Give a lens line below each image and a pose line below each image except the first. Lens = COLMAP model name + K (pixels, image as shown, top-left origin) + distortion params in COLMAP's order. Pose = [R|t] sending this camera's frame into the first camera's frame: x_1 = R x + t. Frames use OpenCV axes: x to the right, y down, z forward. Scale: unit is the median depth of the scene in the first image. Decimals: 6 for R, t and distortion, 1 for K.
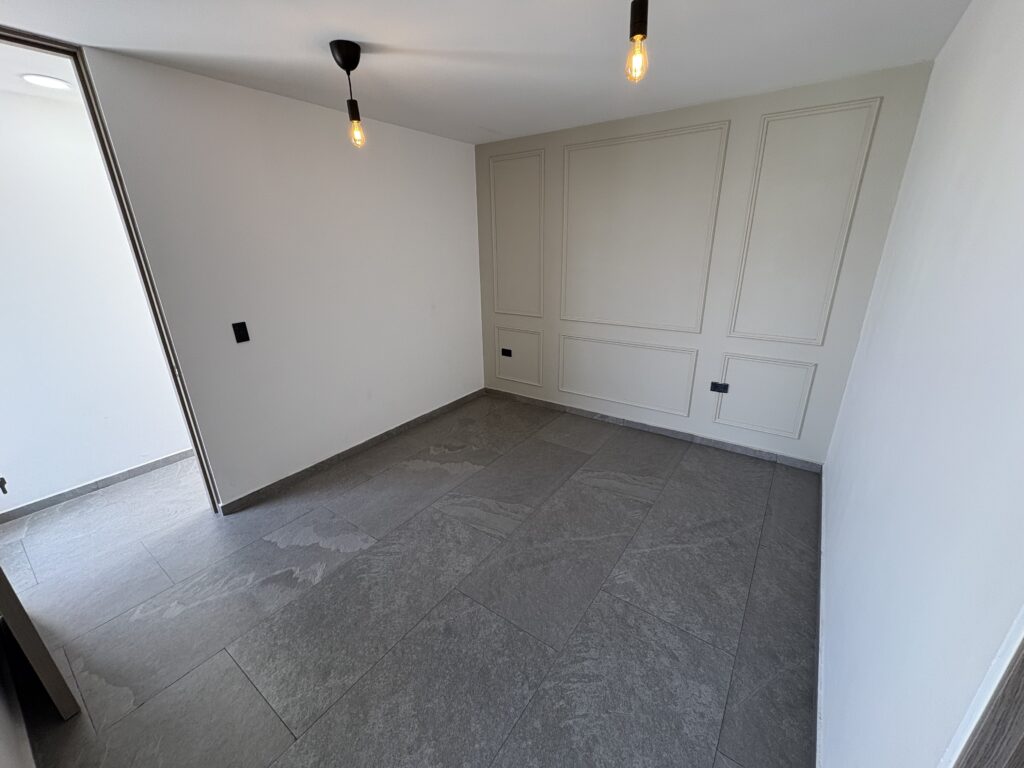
lens RADIAL K [[410.4, 0, 512.2], [0, 410.4, 386.7], [0, 0, 1]] dist [-0.000483, 0.000941]
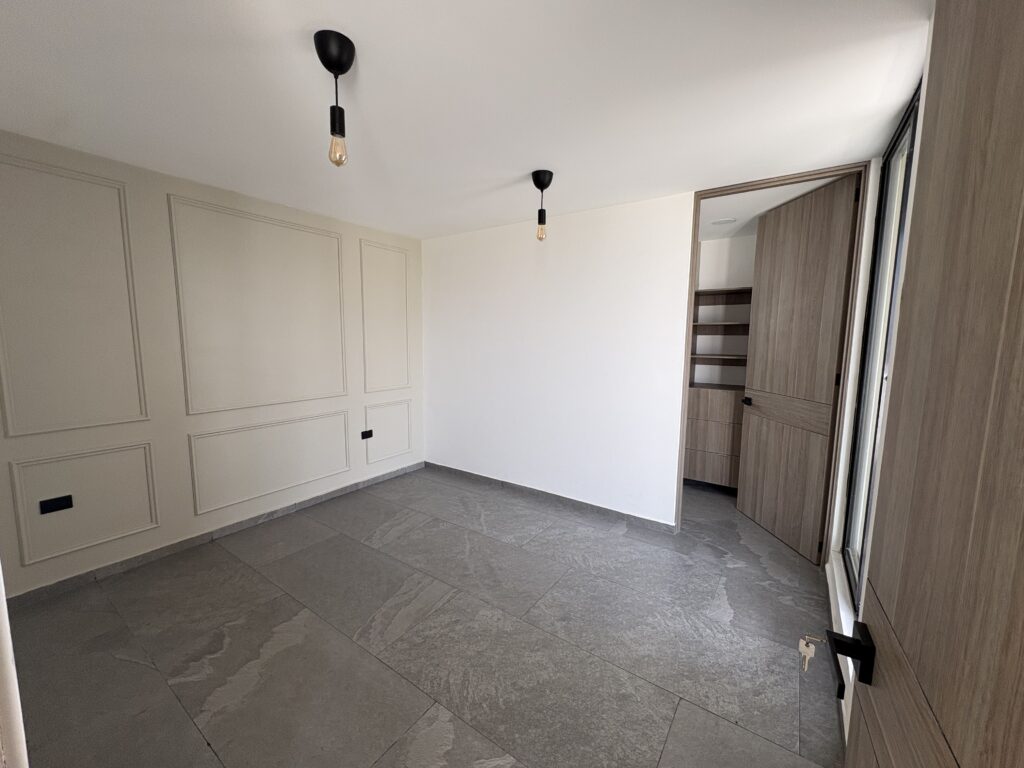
lens RADIAL K [[410.4, 0, 514.5], [0, 410.4, 381.8], [0, 0, 1]] dist [-0.000483, 0.000941]
pose [[-0.018202, -0.090968, 0.995687, -0.765890], [0.327880, 0.940239, 0.091896, -0.122503], [-0.944544, 0.328139, 0.012712, 0.542442]]
